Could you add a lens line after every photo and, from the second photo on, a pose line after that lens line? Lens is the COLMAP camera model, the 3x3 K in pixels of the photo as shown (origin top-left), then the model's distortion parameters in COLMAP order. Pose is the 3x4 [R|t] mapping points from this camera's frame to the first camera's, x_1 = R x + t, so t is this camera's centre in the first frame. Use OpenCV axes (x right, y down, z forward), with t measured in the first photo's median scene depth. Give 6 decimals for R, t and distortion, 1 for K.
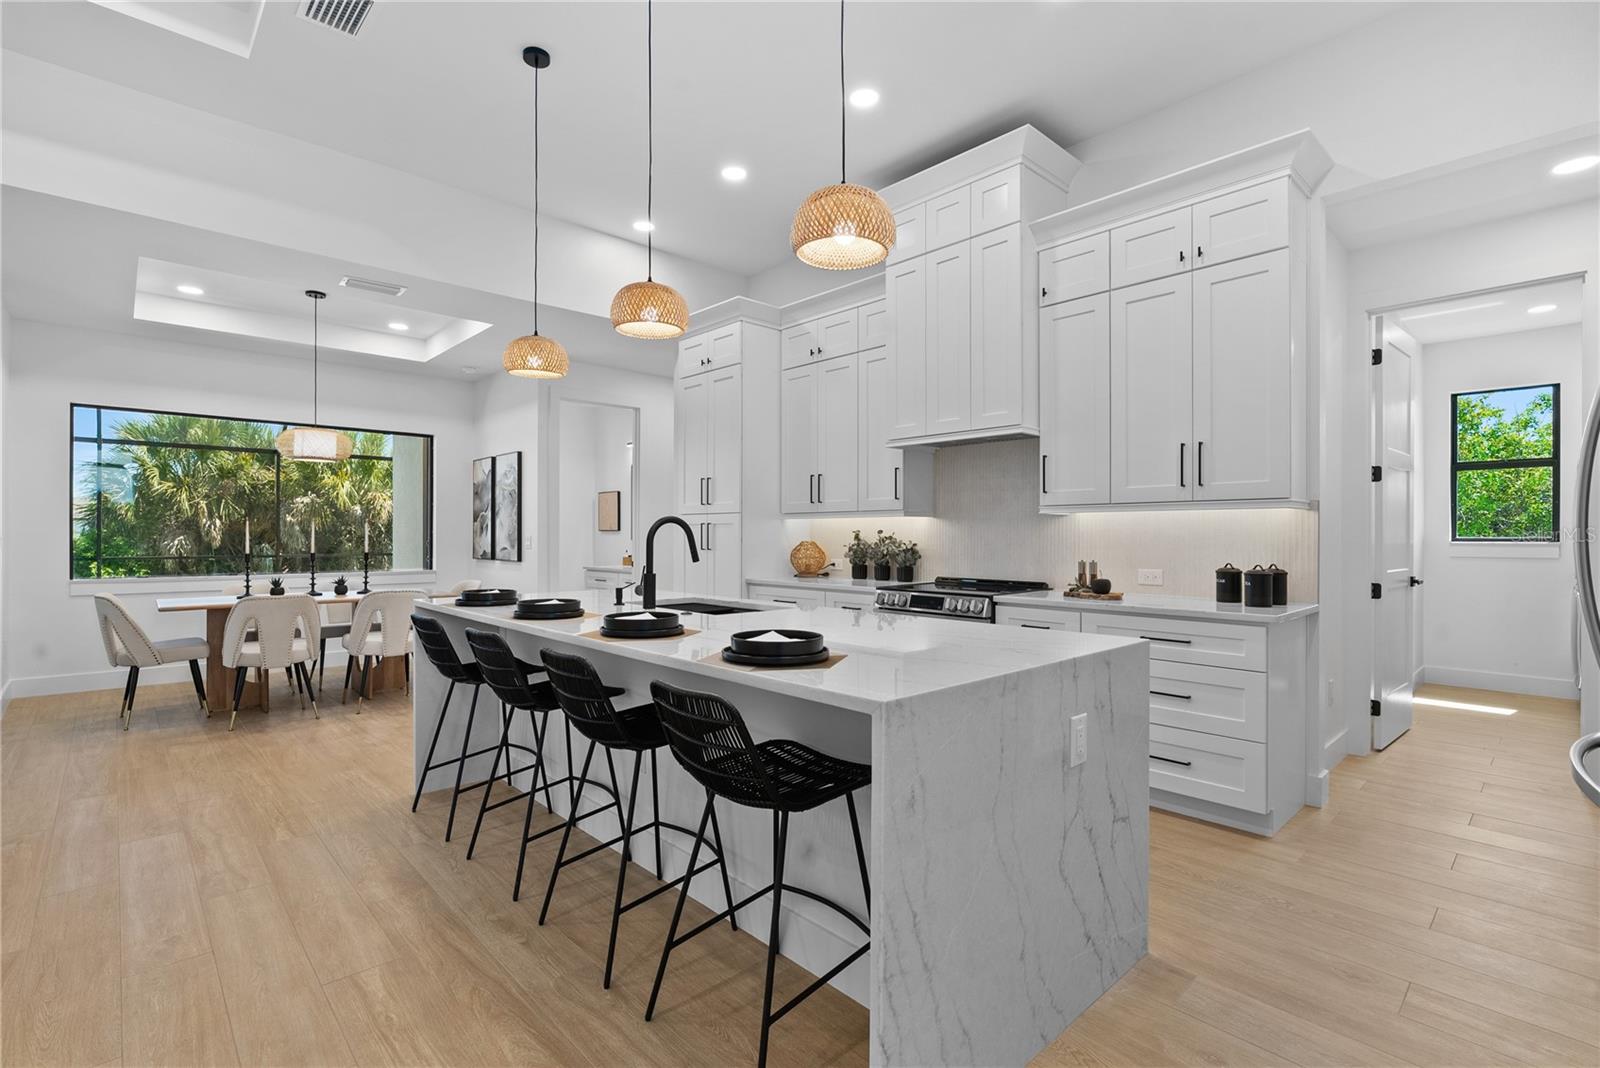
lens RADIAL K [[732.5, 0, 790.3], [0, 732.5, 530.1], [0, 0, 1]] dist [0.002062, 0.000079]
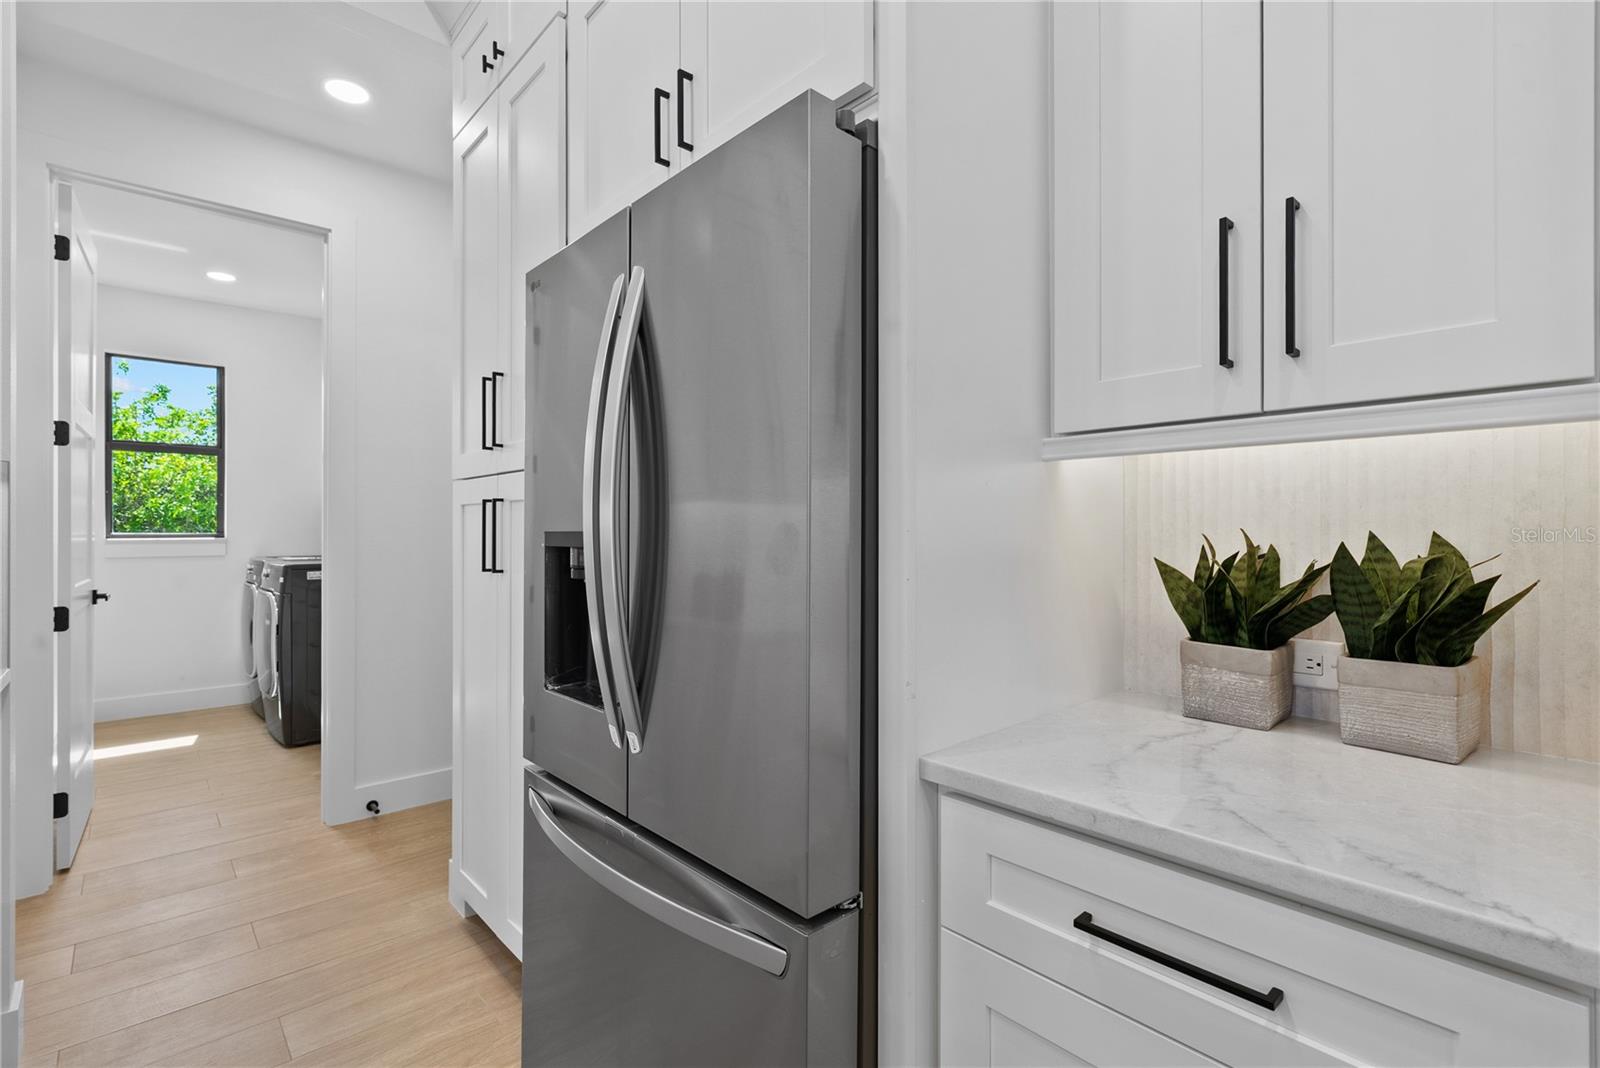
lens RADIAL K [[734.2, 0, 788.4], [0, 734.2, 534.5], [0, 0, 1]] dist [0.001751, 0.000260]
pose [[0.018405, -0.005563, 0.999815, 0.149965], [-0.005446, 0.999969, 0.005664, 0.003054], [-0.999816, -0.005550, 0.018374, 0.305566]]
